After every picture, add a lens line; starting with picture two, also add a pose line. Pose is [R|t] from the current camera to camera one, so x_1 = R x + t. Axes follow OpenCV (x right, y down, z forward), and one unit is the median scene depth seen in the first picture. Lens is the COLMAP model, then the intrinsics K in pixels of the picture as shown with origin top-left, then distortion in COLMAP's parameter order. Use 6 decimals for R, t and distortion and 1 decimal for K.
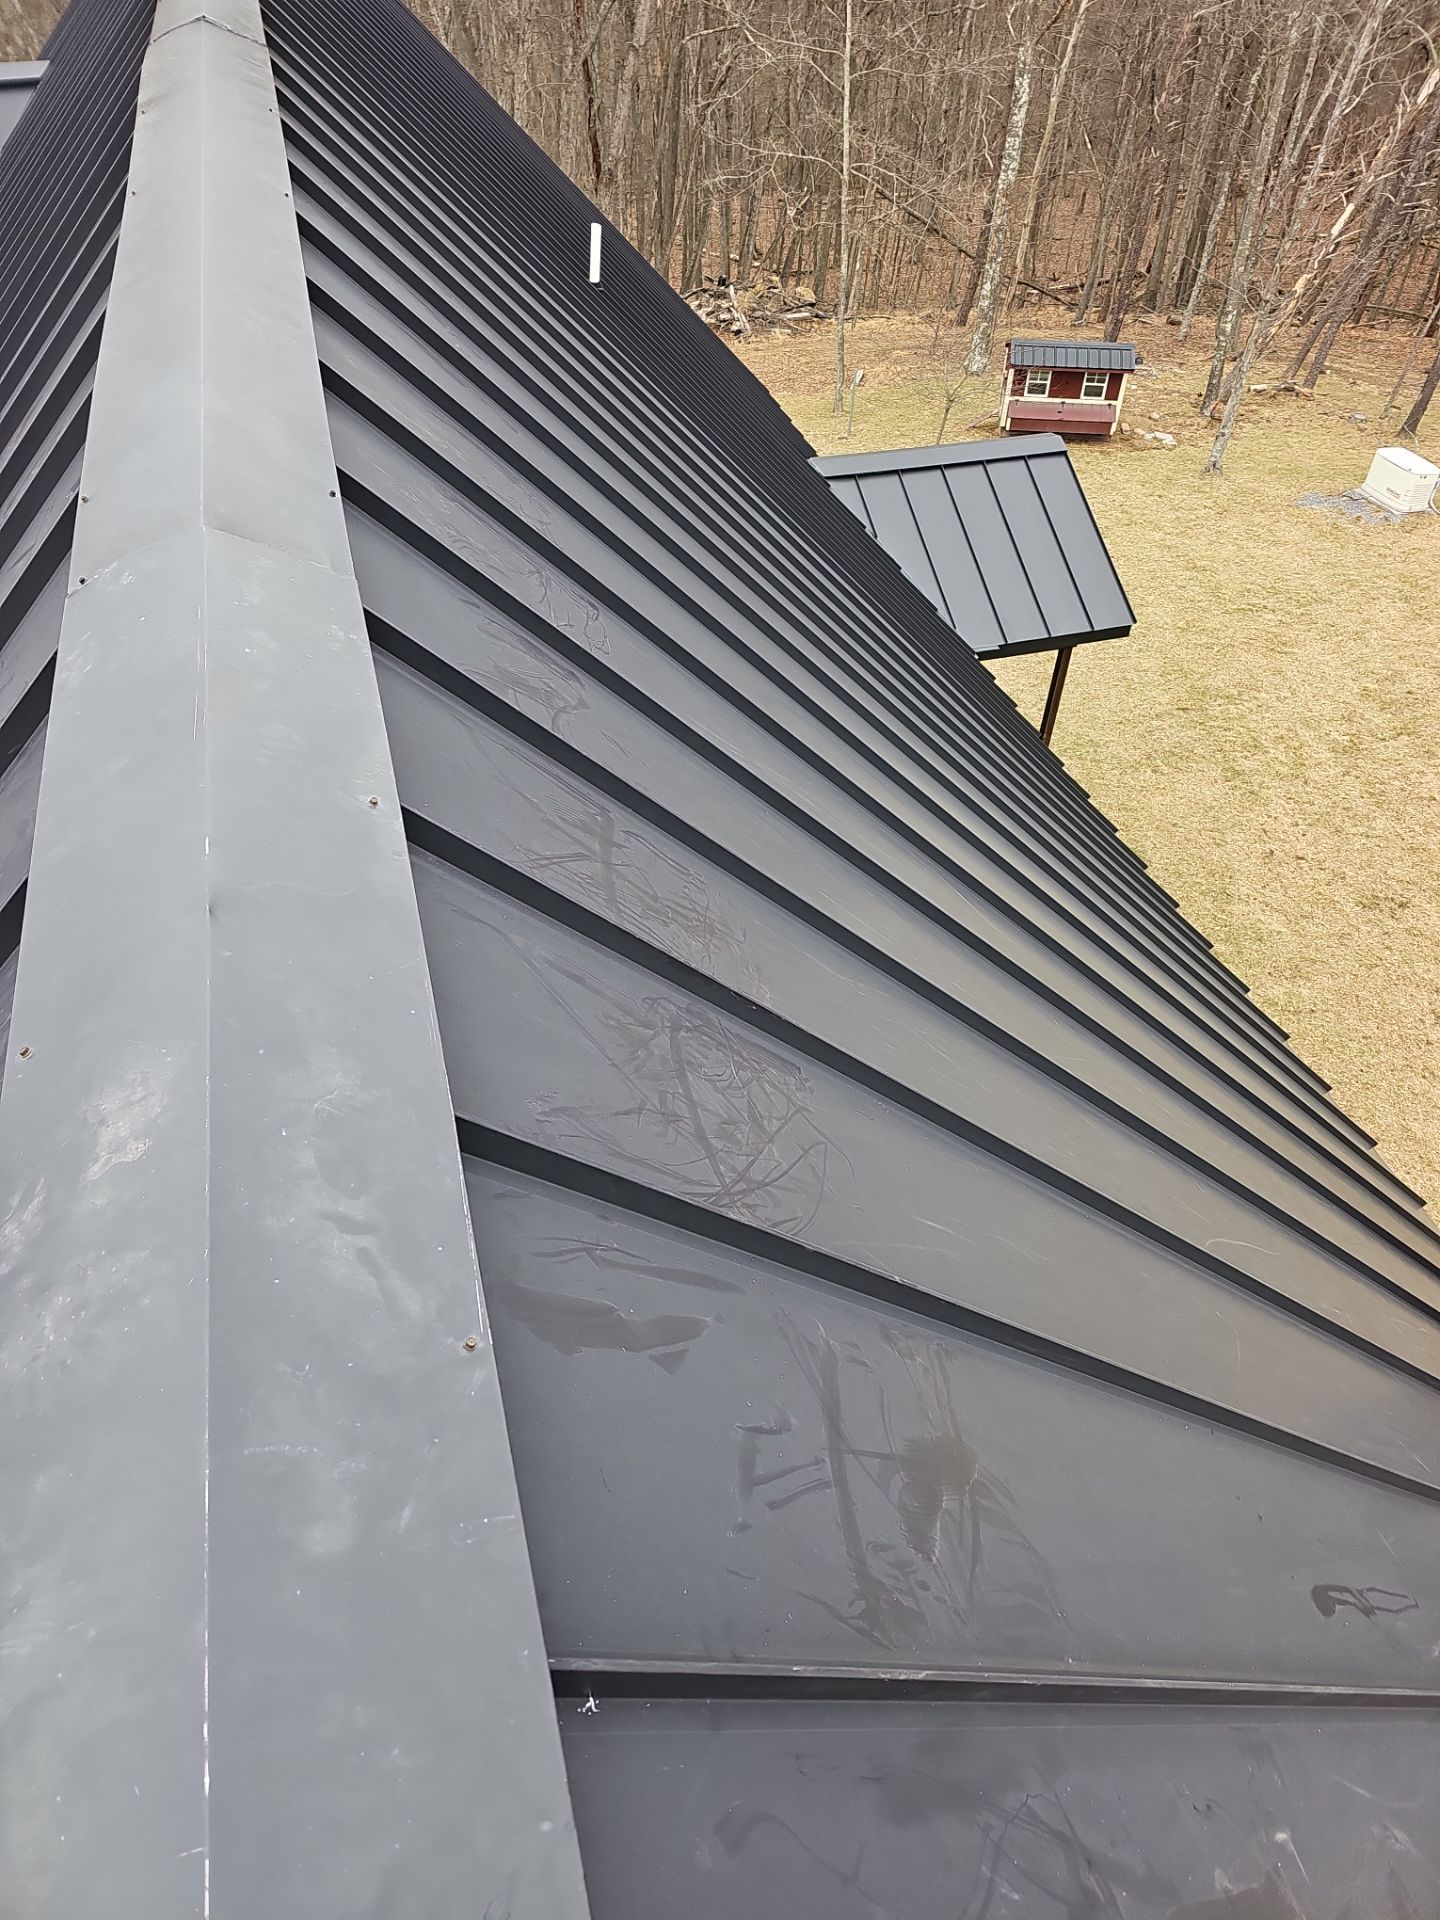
lens RADIAL K [[1270.6, 0, 735.4], [0, 1270.6, 969.7], [0, 0, 1]] dist [0.068117, -0.063143]
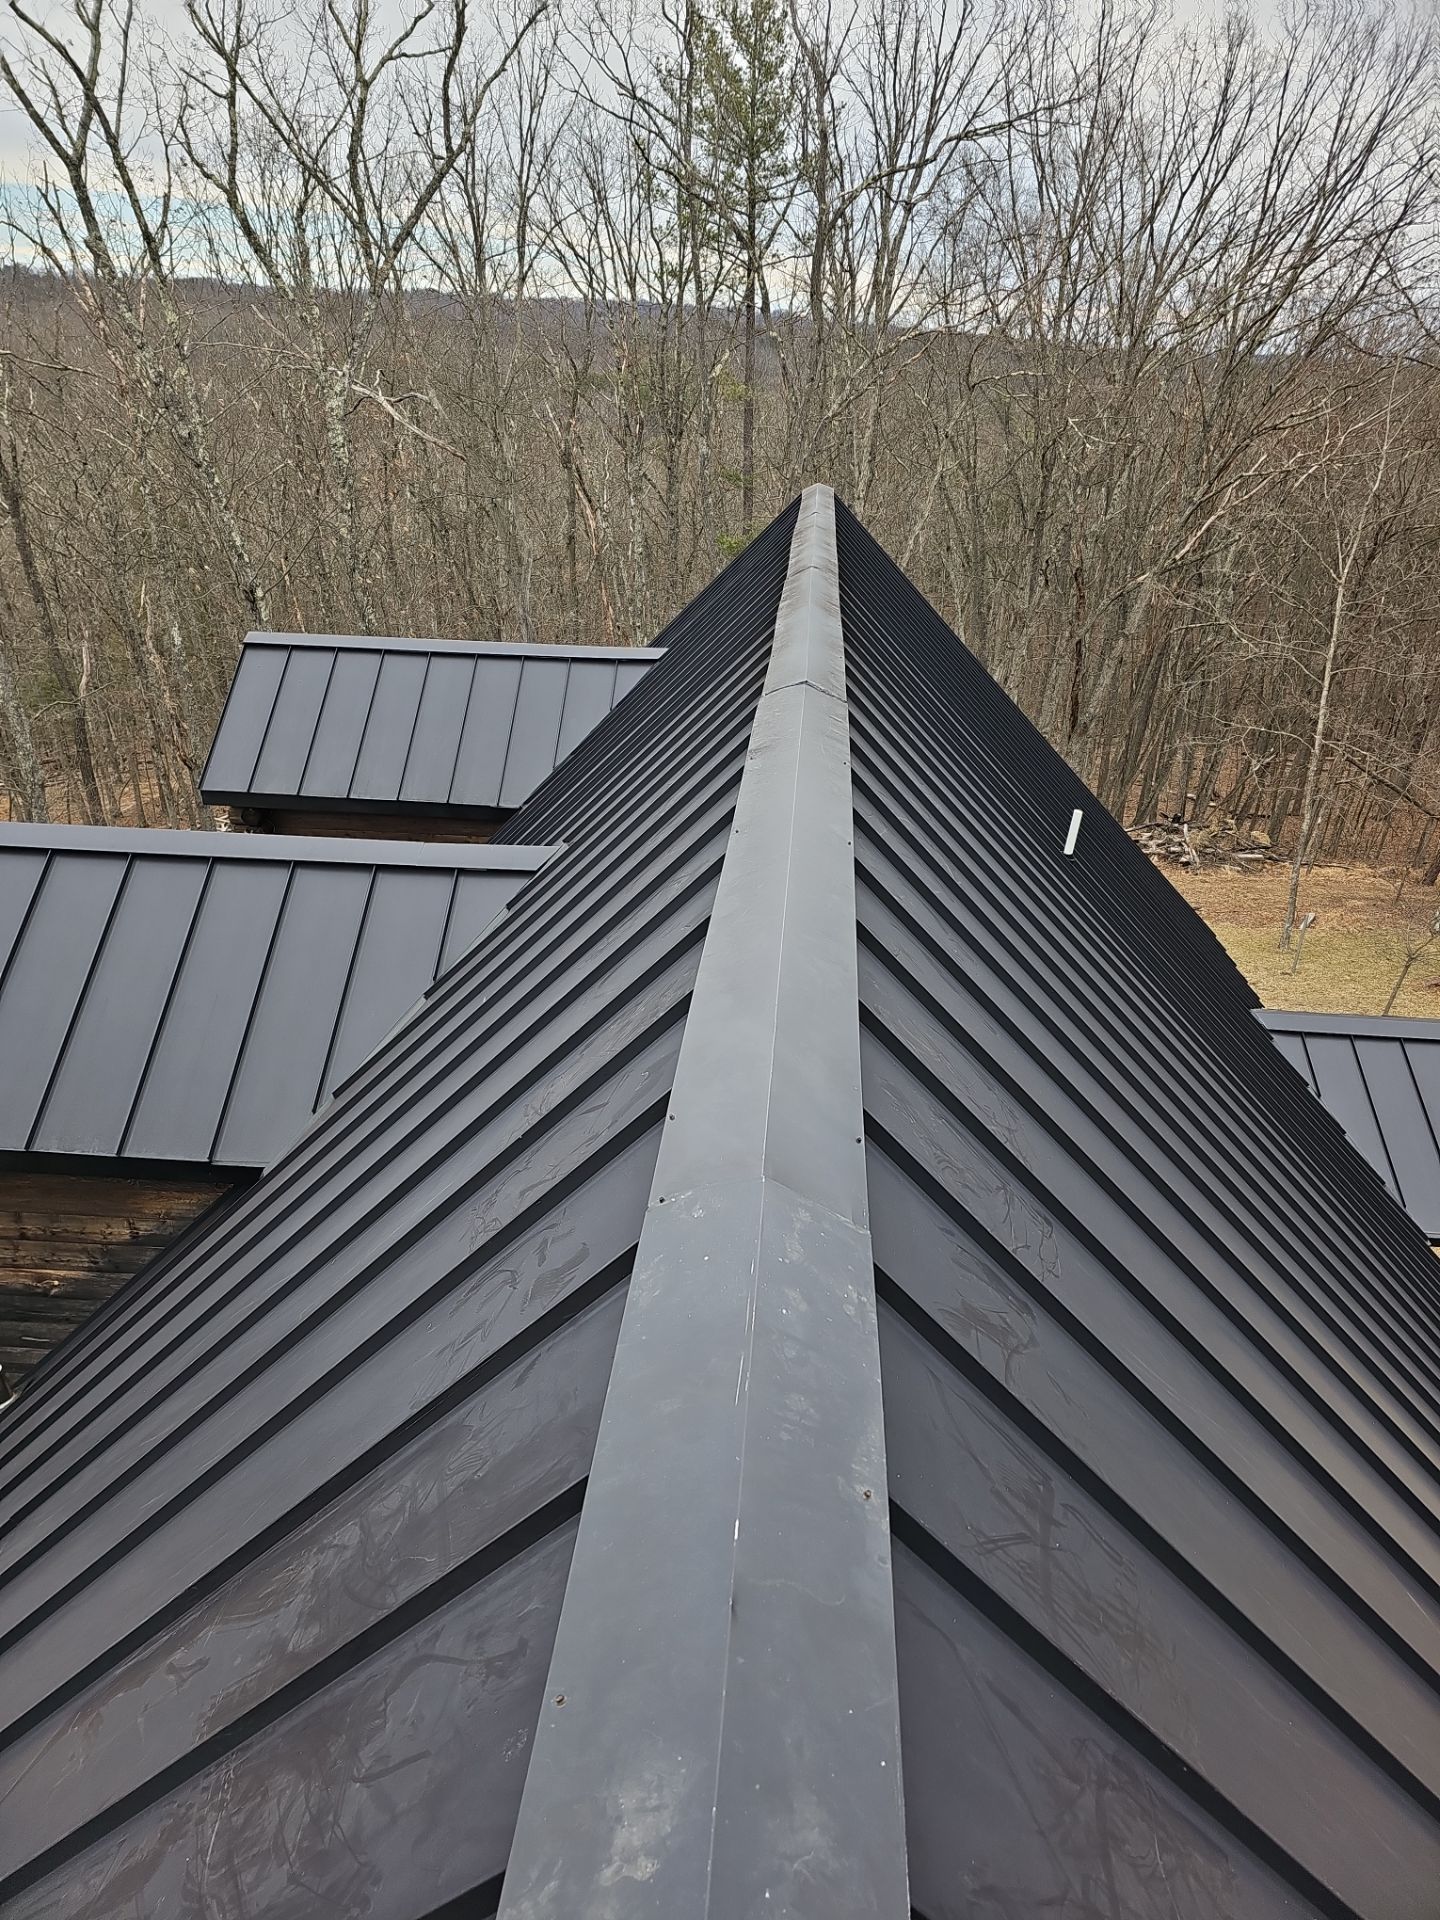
lens RADIAL K [[1270.6, 0, 711.4], [0, 1270.6, 954.7], [0, 0, 1]] dist [0.068117, -0.063143]
pose [[0.932282, 0.142633, -0.332425, -0.086606], [-0.251899, 0.915524, -0.313628, -0.145207], [0.259610, 0.376127, 0.889456, -0.168248]]
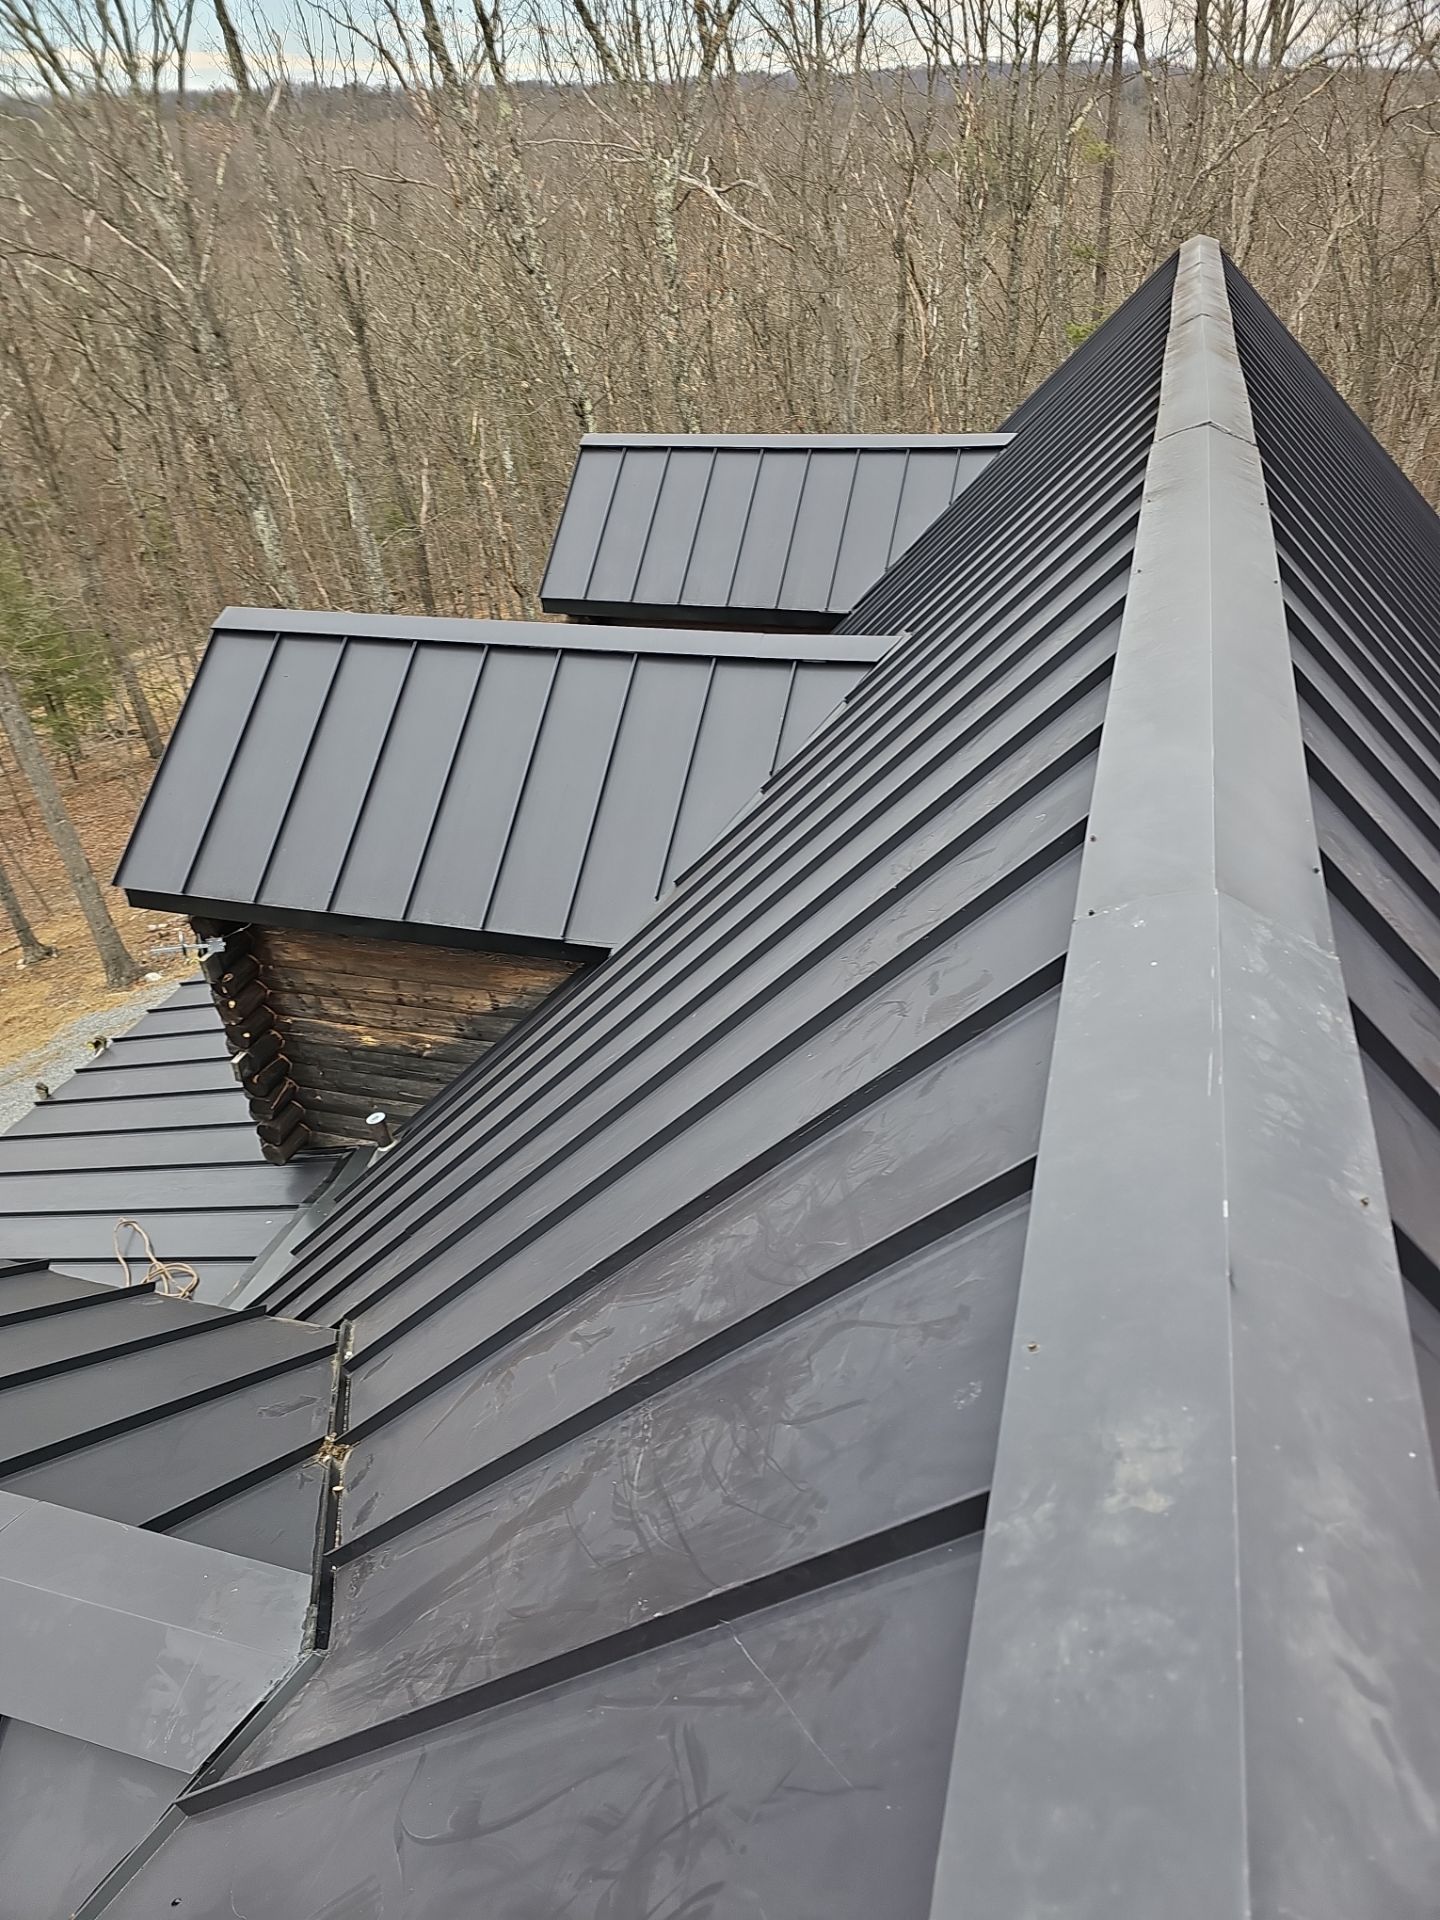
lens RADIAL K [[1270.6, 0, 734.5], [0, 1270.6, 985.5], [0, 0, 1]] dist [0.068117, -0.063143]
pose [[0.833229, 0.242683, -0.496825, -0.193352], [-0.337711, 0.934830, -0.109743, -0.011871], [0.437814, 0.259225, 0.860884, -0.088456]]
